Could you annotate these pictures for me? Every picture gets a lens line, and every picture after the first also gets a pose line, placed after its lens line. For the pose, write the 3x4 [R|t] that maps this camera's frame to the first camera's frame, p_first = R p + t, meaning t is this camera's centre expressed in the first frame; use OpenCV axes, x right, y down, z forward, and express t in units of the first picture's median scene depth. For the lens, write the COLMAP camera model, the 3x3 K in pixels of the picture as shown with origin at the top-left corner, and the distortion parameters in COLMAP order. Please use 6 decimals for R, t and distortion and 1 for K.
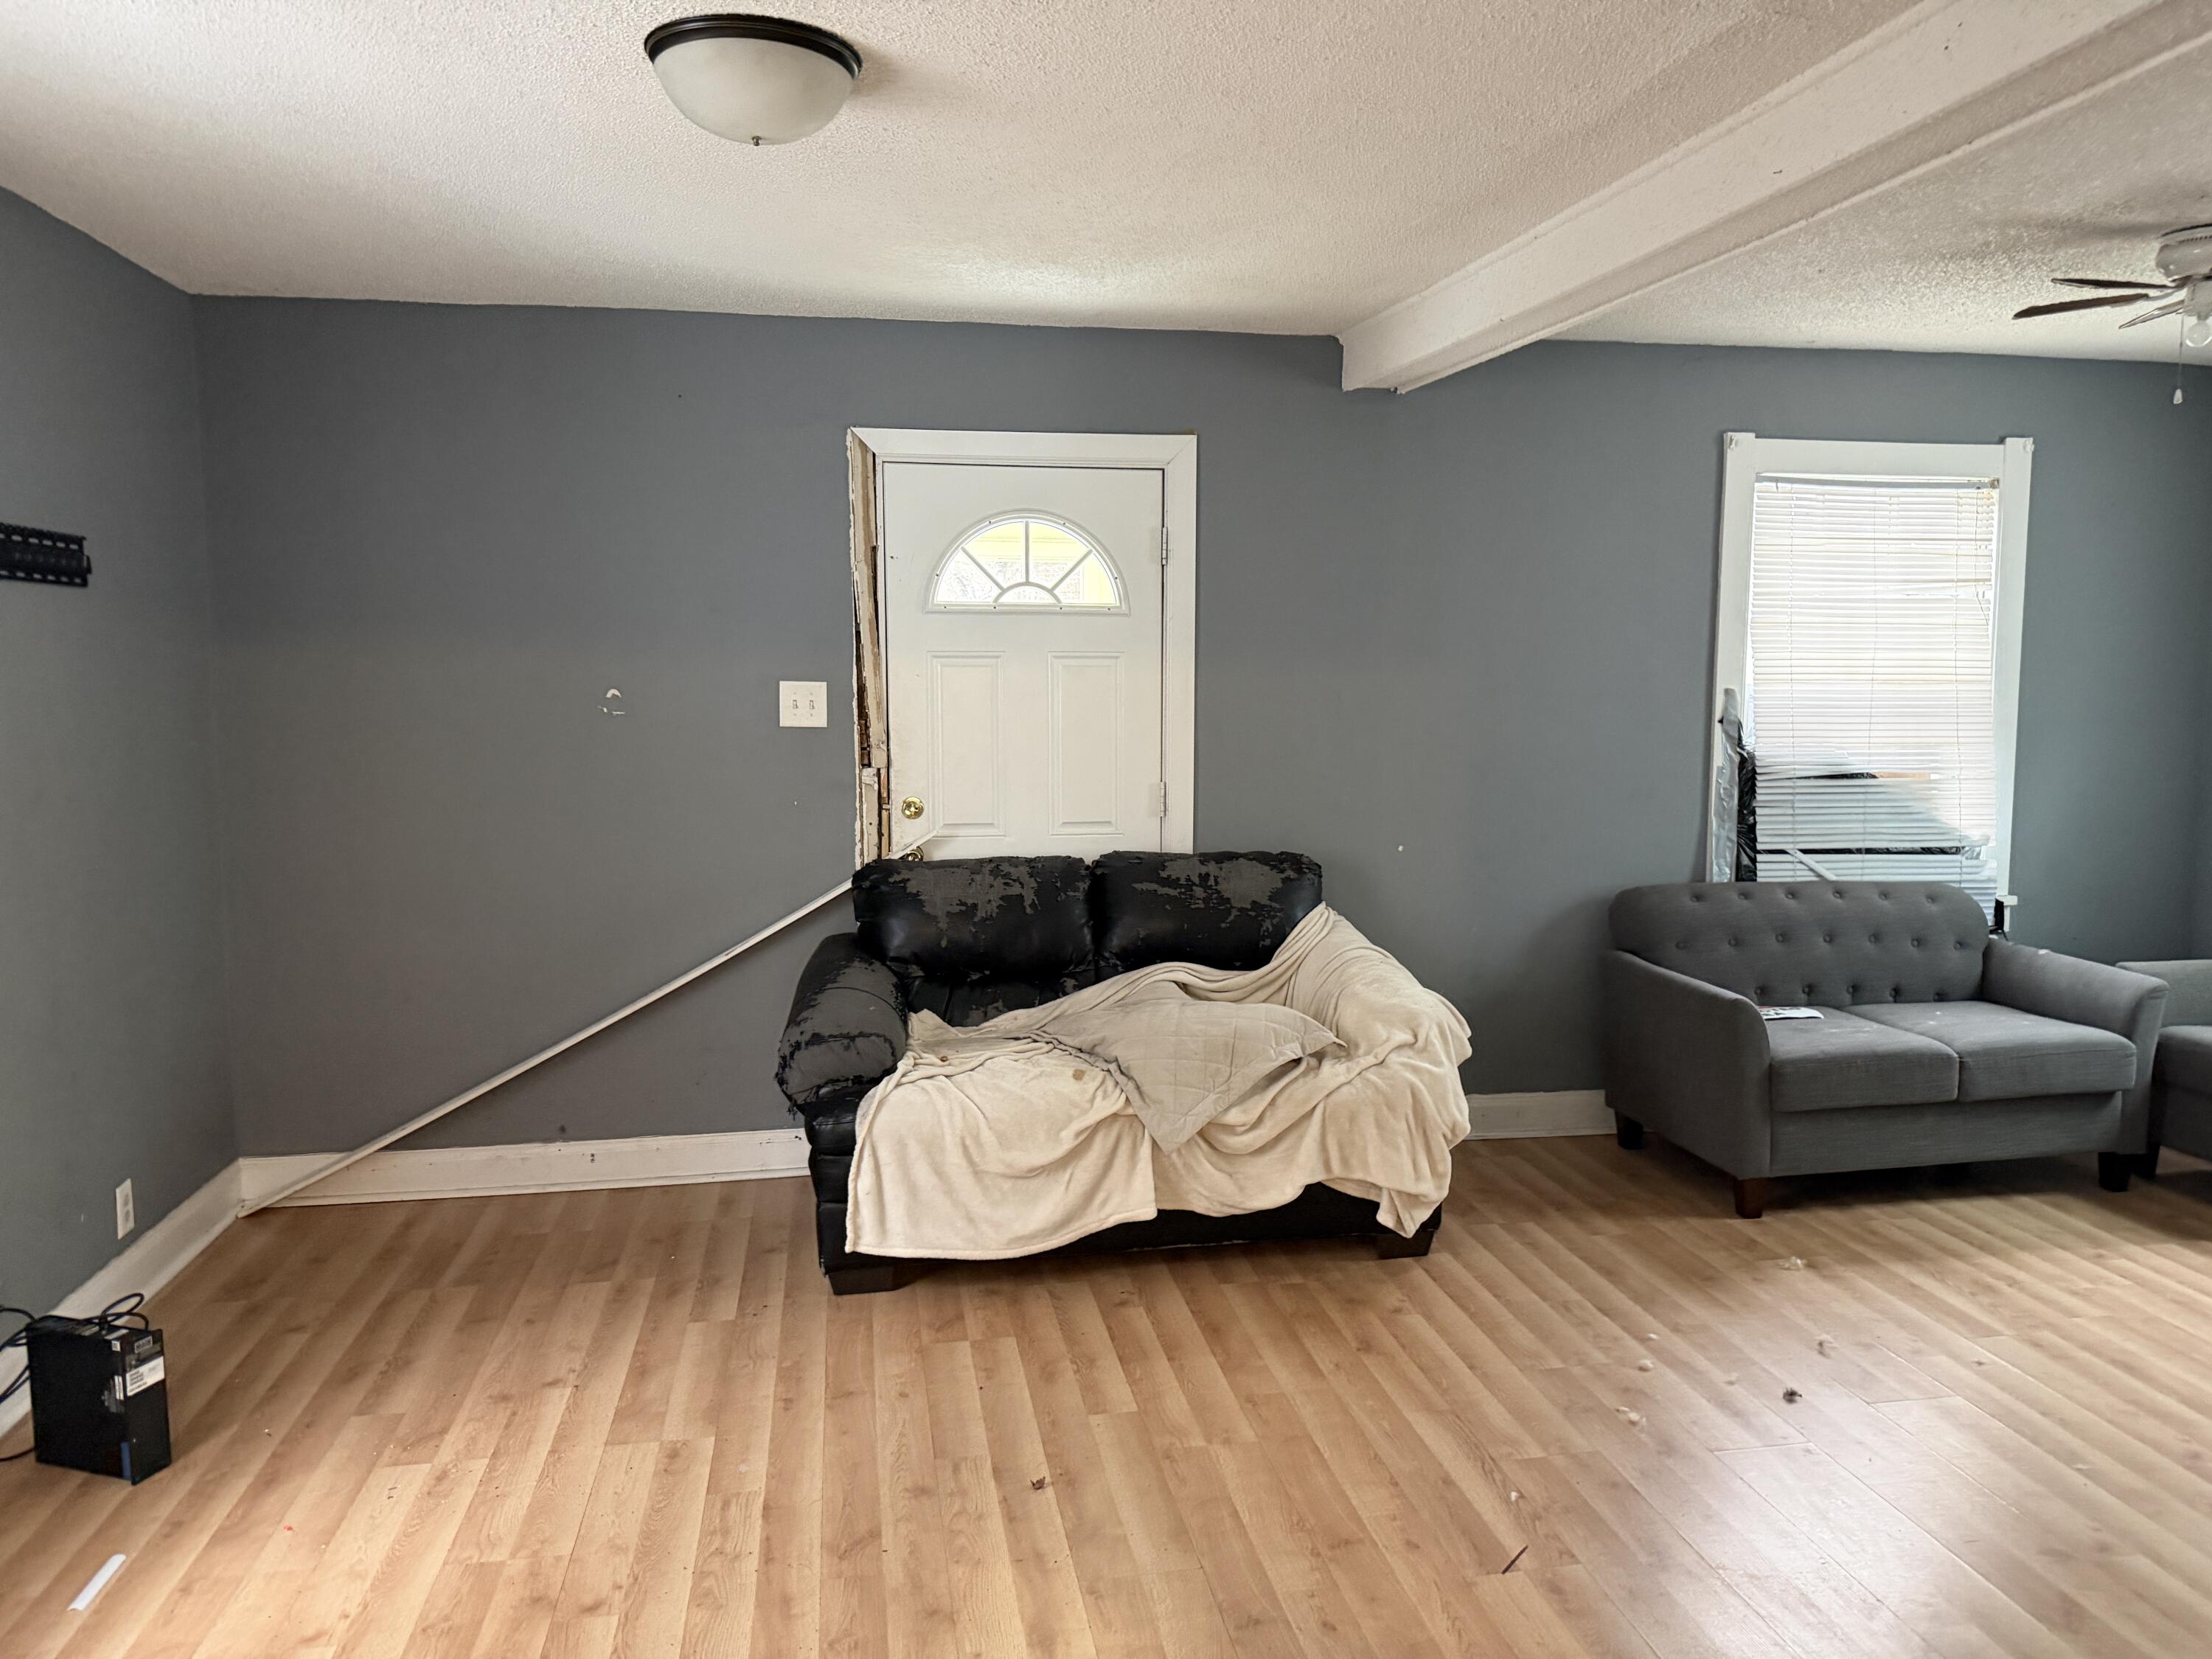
lens RADIAL K [[1565.2, 0, 1114.1], [0, 1565.2, 835.5], [0, 0, 1]] dist [0.051171, -0.008706]
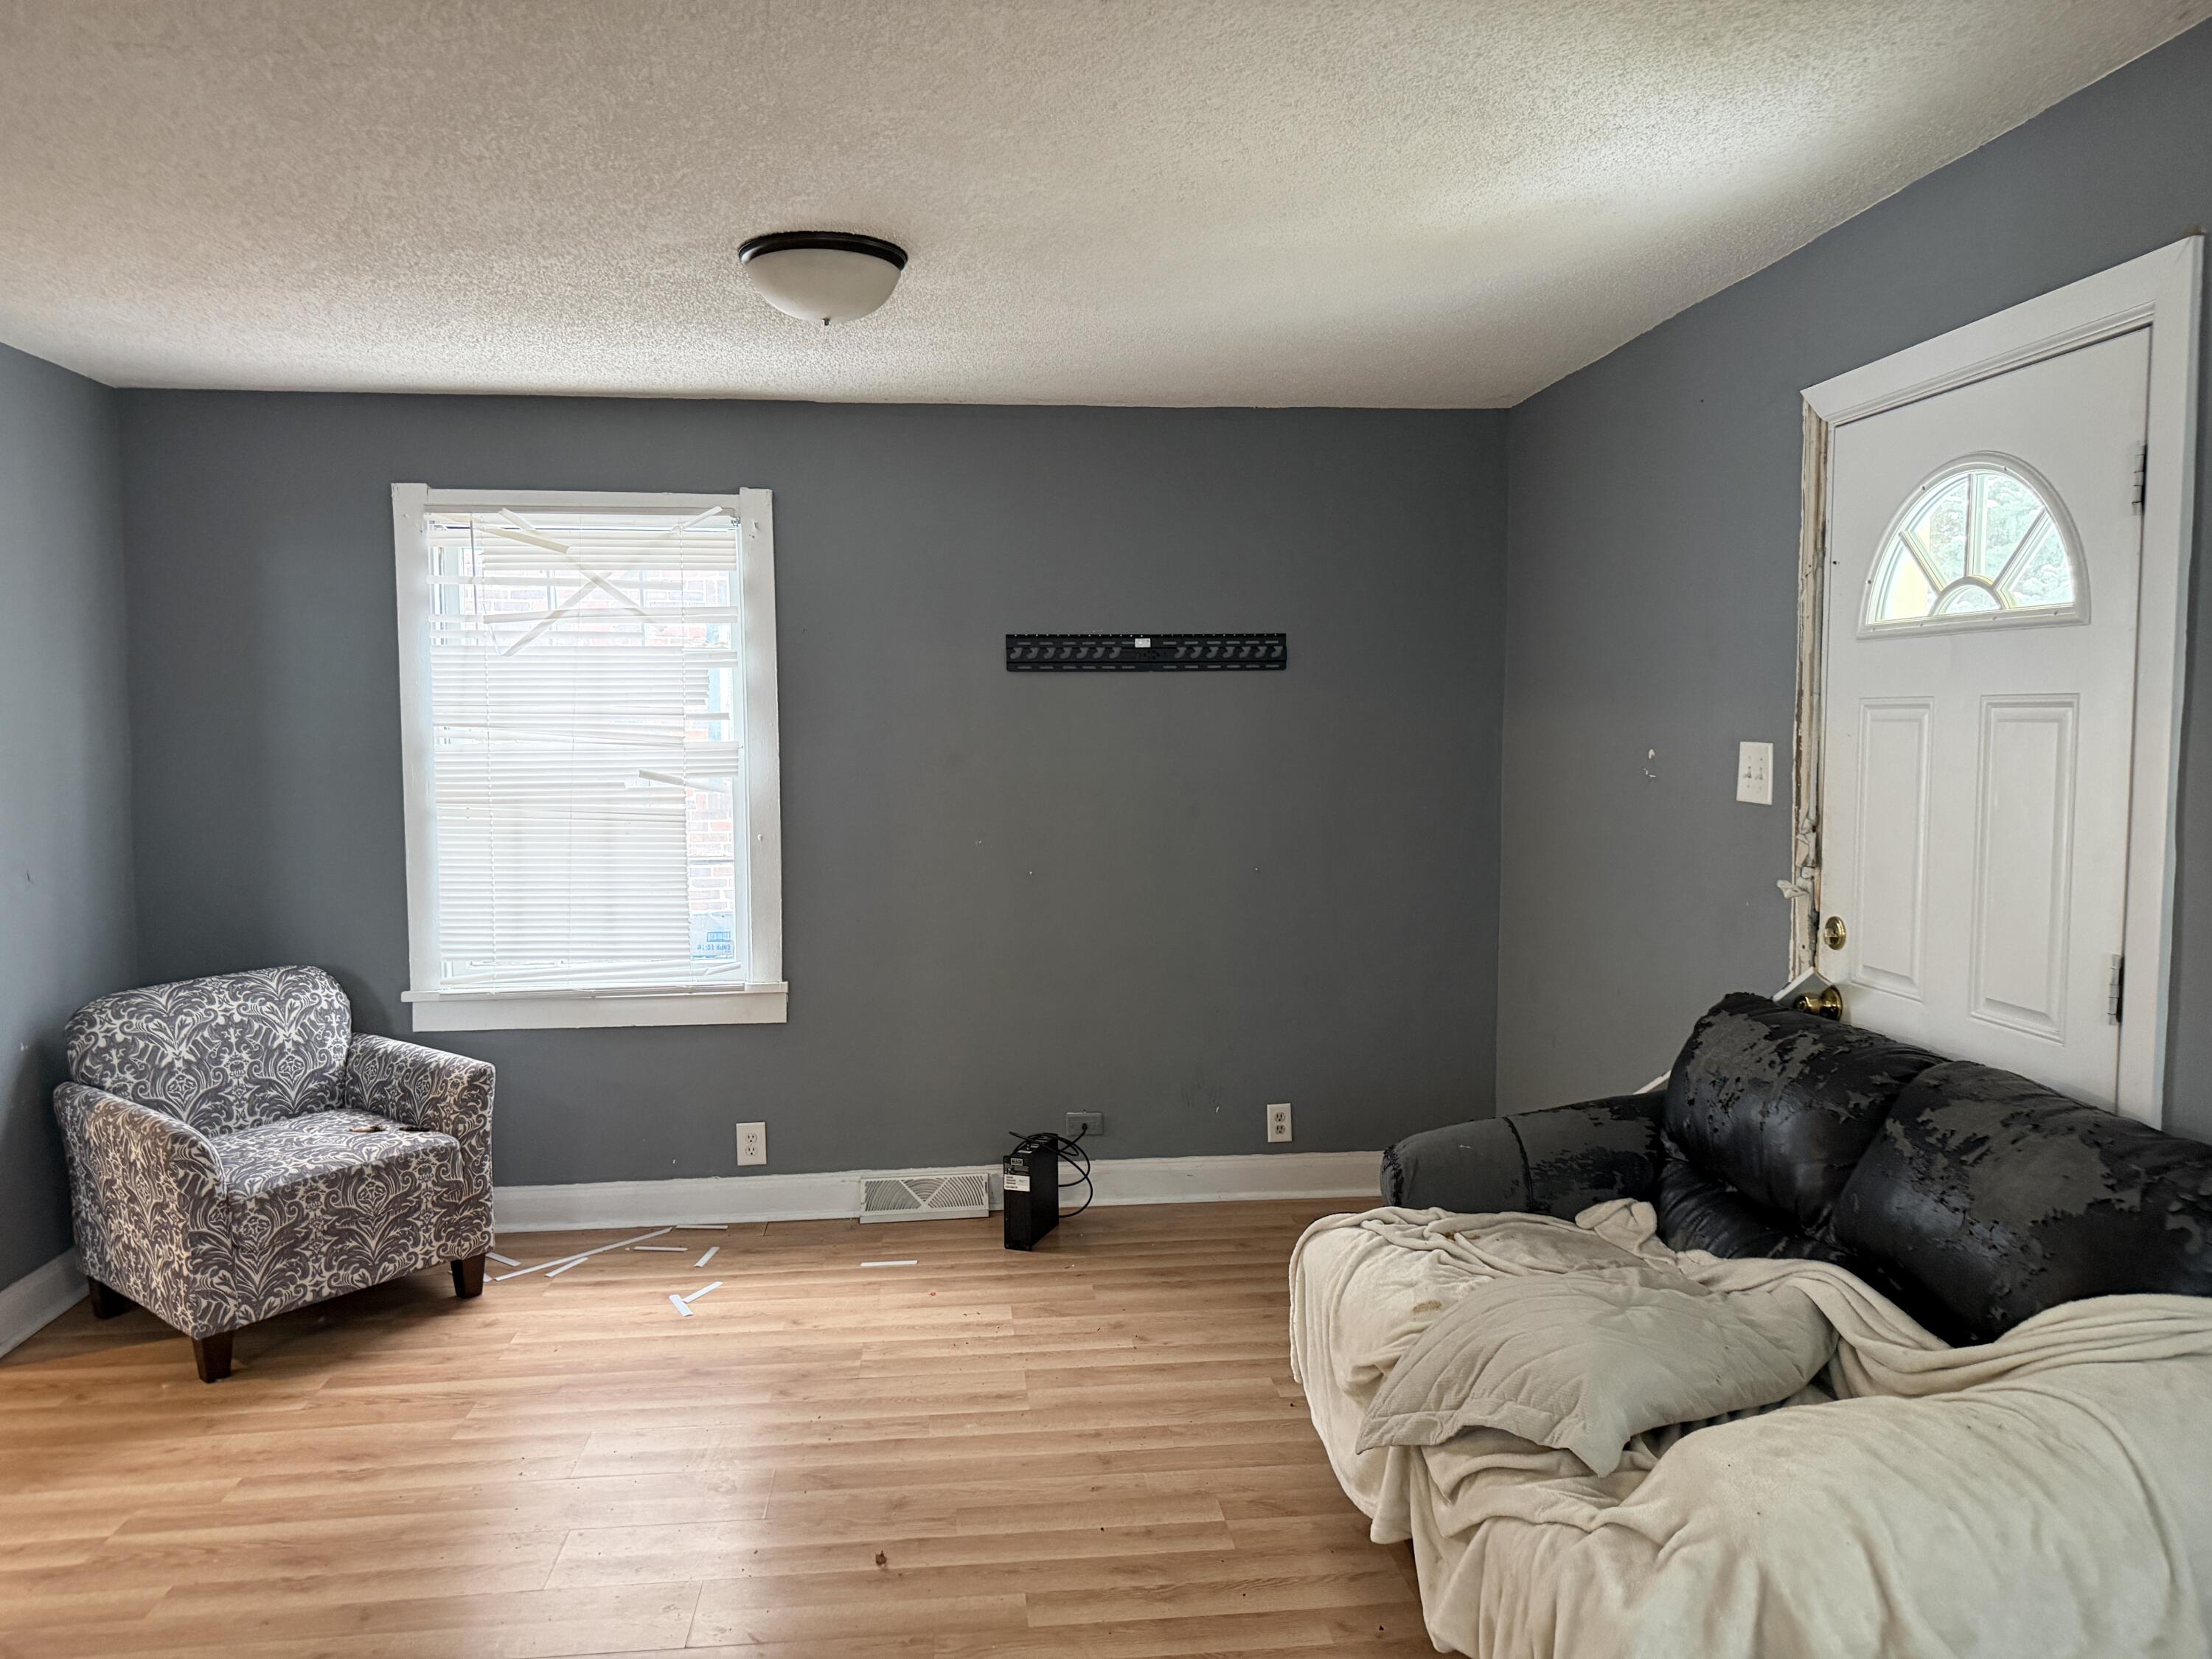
lens RADIAL K [[1565.2, 0, 1115.0], [0, 1565.2, 826.0], [0, 0, 1]] dist [0.051171, -0.008706]
pose [[-0.057932, 0.063965, -0.996269, 0.582314], [-0.103145, 0.992221, 0.069702, -0.080649], [0.992978, 0.106798, -0.050883, 0.749451]]
